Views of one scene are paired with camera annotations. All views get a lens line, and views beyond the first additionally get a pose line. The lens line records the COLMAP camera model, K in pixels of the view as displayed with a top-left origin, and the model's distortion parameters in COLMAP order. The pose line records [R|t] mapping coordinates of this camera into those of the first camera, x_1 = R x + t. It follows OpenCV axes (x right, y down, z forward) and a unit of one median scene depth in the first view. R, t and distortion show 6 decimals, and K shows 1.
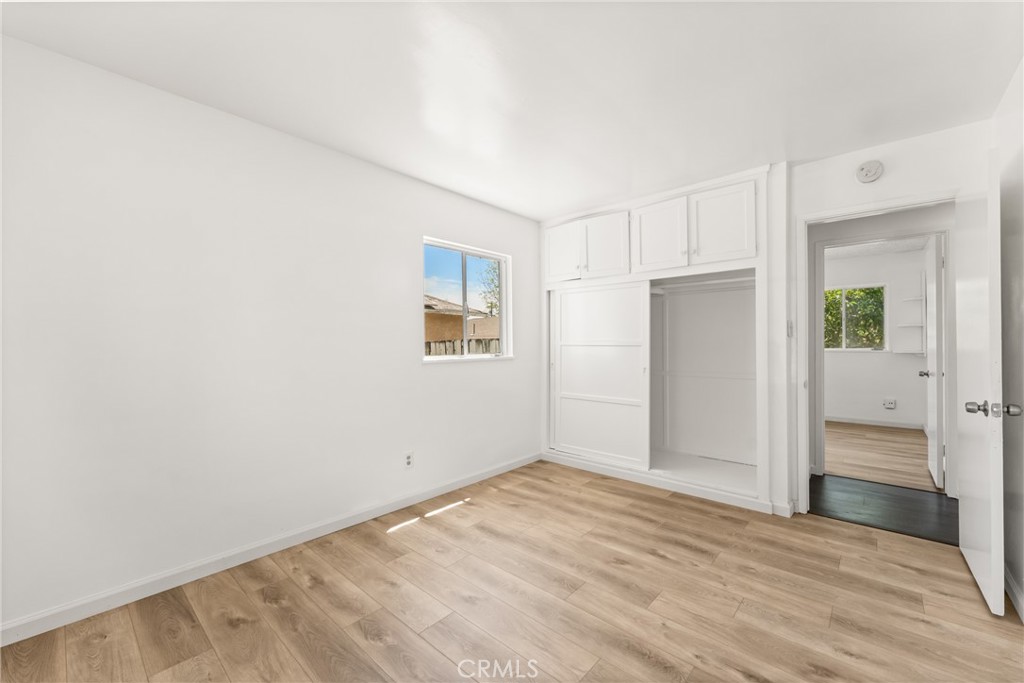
lens RADIAL K [[411.0, 0, 509.6], [0, 411.0, 340.8], [0, 0, 1]] dist [-0.001881, 0.000152]
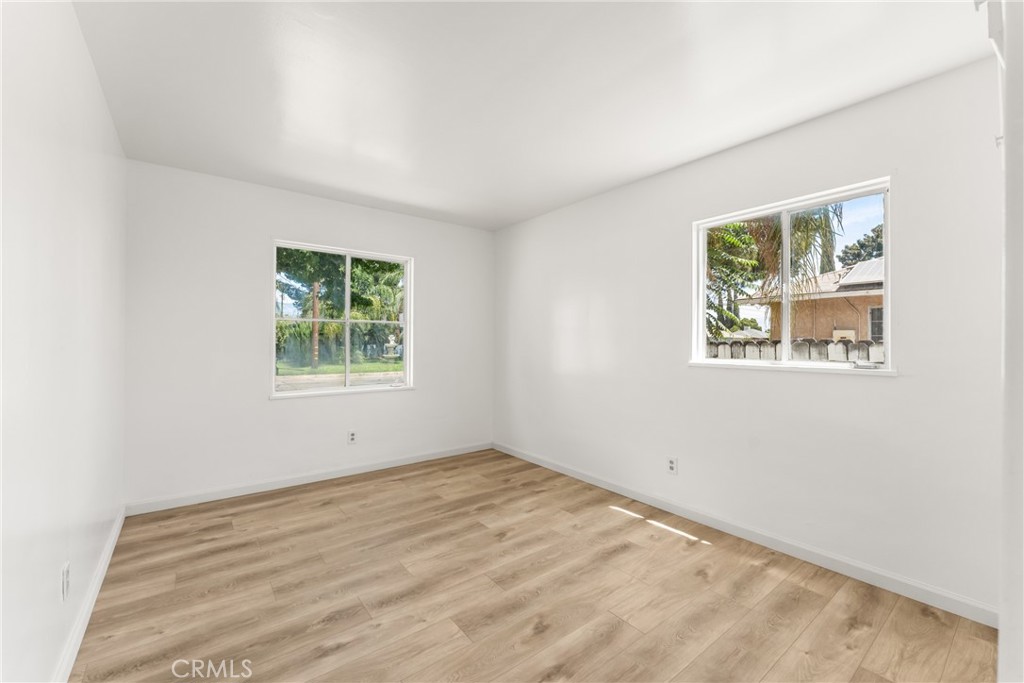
lens RADIAL K [[411.0, 0, 504.5], [0, 411.0, 342.0], [0, 0, 1]] dist [-0.001881, 0.000152]
pose [[-0.175996, 0.009642, -0.984344, 0.886056], [-0.000024, 0.999952, 0.009799, -0.006570], [0.984391, 0.001749, -0.175988, 0.912097]]
